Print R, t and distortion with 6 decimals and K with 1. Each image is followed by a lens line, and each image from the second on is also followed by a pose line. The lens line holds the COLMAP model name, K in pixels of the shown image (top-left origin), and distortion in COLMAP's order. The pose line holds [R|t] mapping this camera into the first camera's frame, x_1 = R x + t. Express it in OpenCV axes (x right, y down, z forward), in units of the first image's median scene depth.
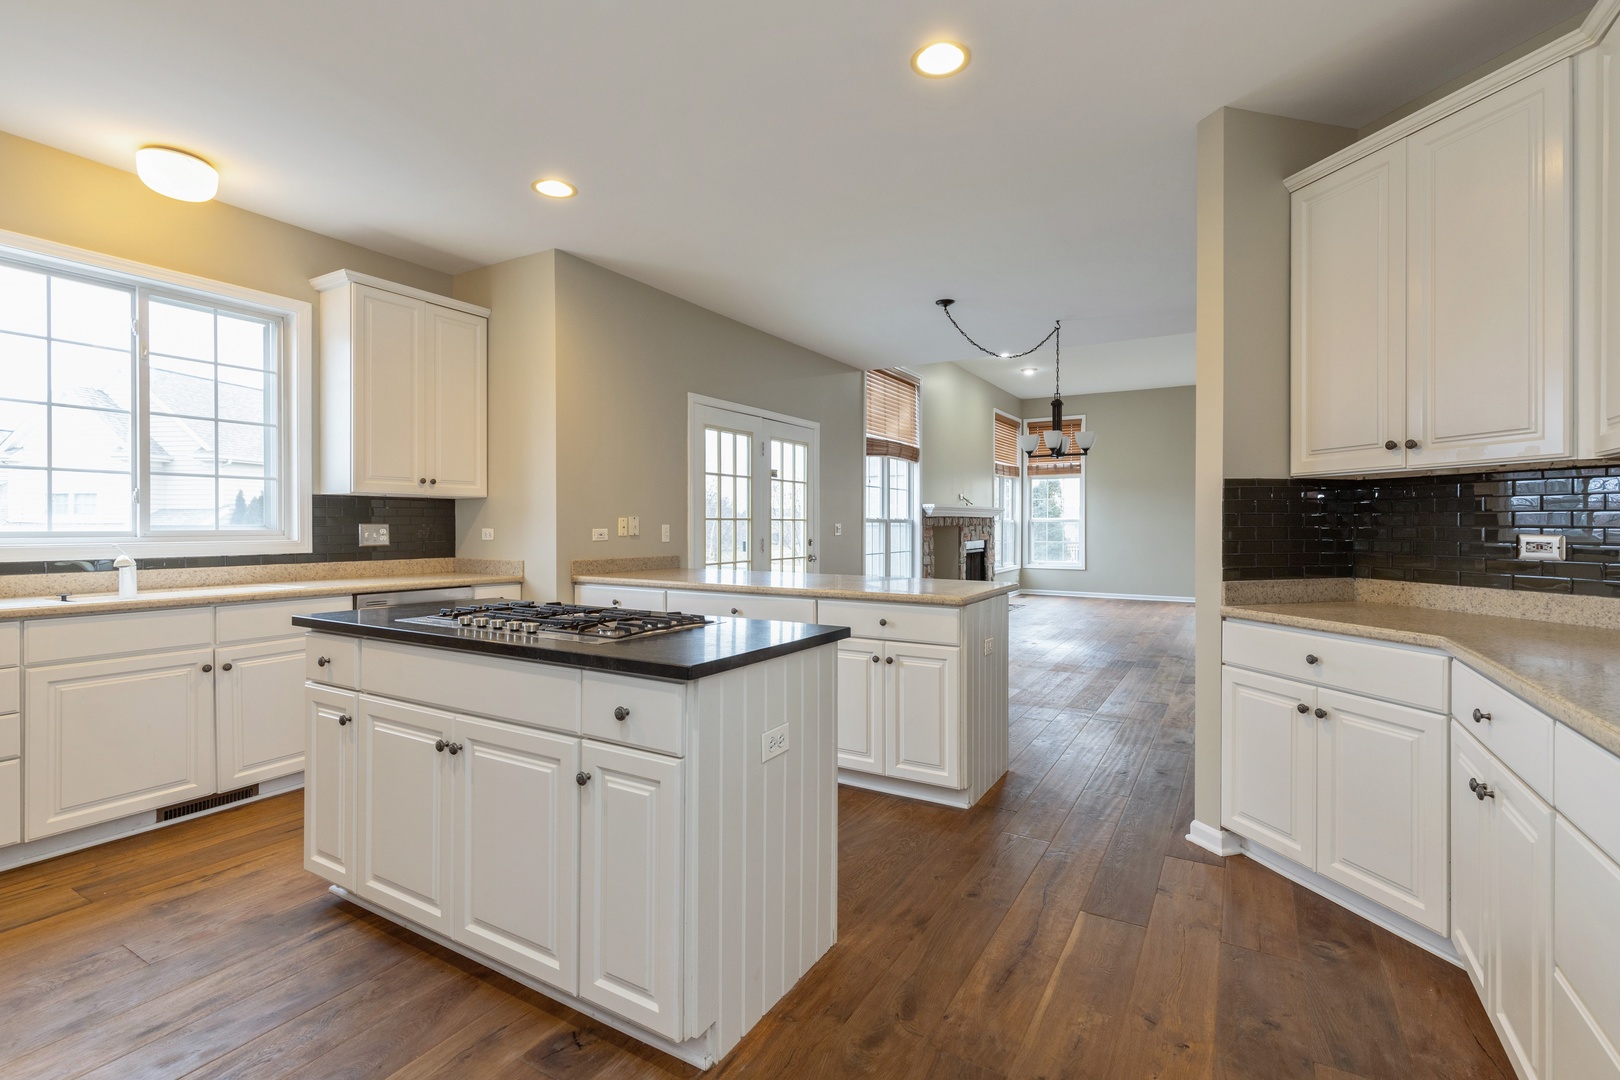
lens RADIAL K [[731.8, 0, 815.0], [0, 731.8, 532.3], [0, 0, 1]] dist [0.011317, -0.000550]
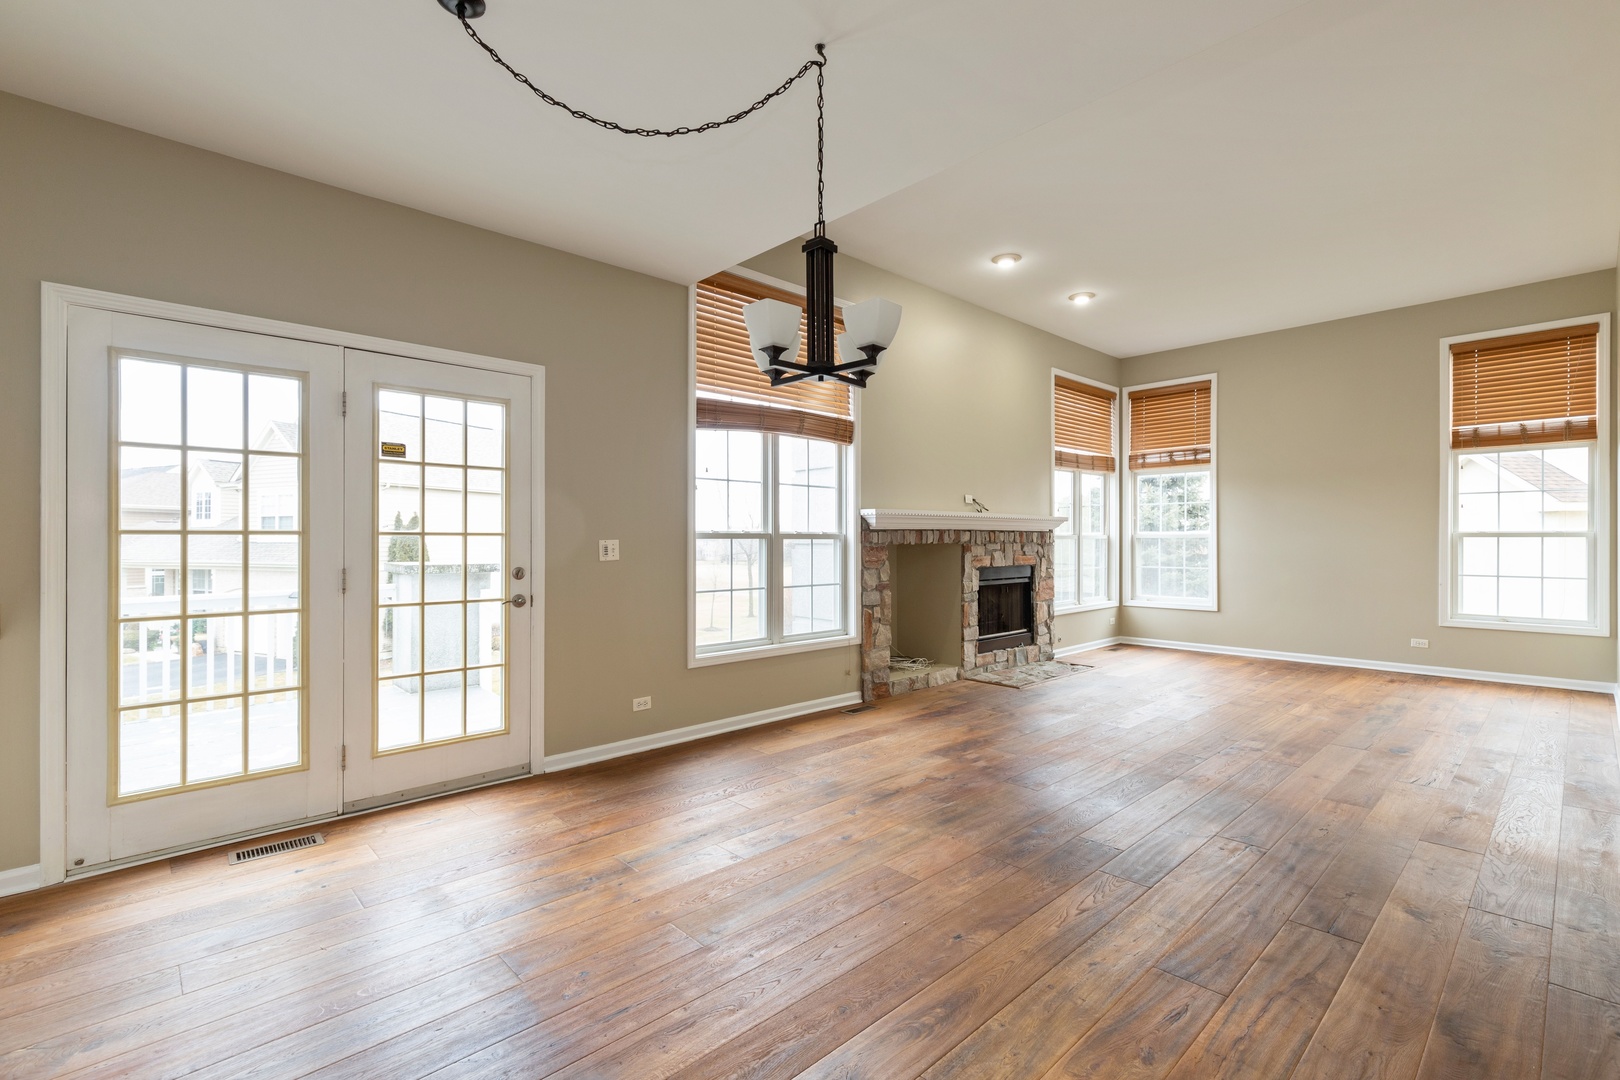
lens RADIAL K [[731.8, 0, 807.5], [0, 731.8, 542.8], [0, 0, 1]] dist [0.011317, -0.000550]
pose [[0.961538, -0.002264, -0.274664, 0.276516], [-0.000739, 0.999941, -0.010831, -0.003004], [0.274673, 0.010617, 0.961479, 0.382033]]
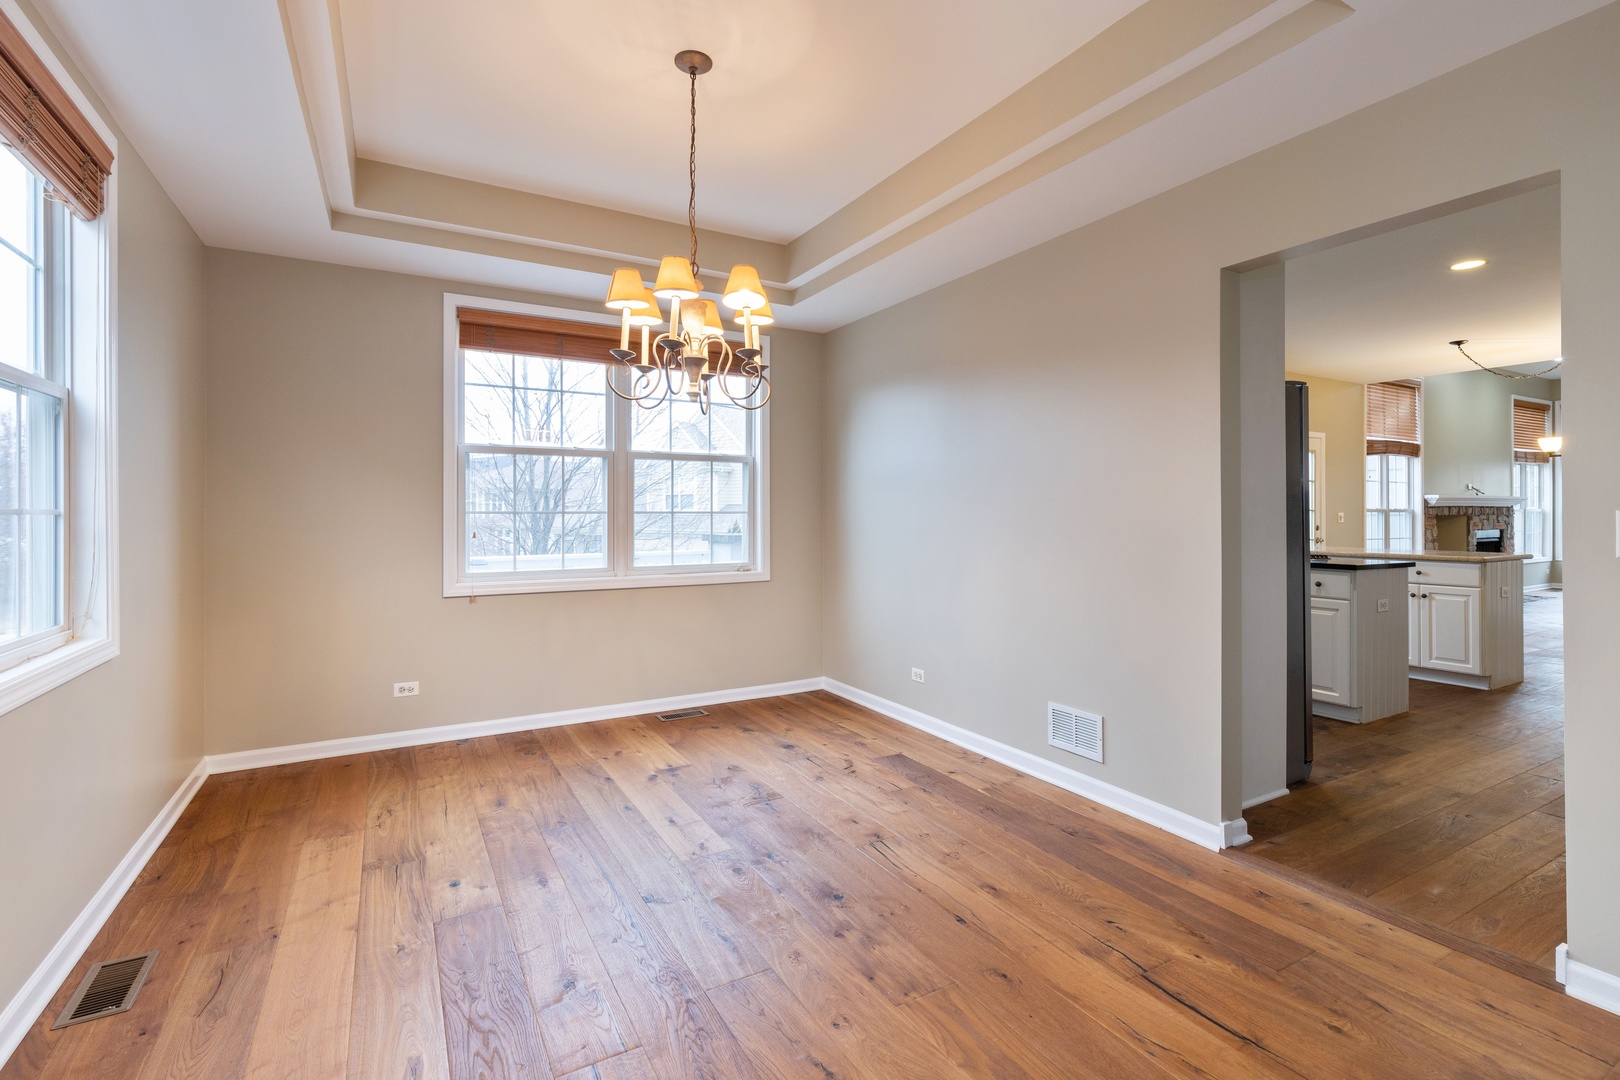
lens RADIAL K [[731.8, 0, 834.1], [0, 731.8, 511.5], [0, 0, 1]] dist [0.011317, -0.000550]
pose [[0.874539, -0.004118, -0.484937, -0.090612], [-0.003556, 0.999883, -0.014904, 0.005487], [0.484942, 0.014759, 0.874422, -0.390299]]
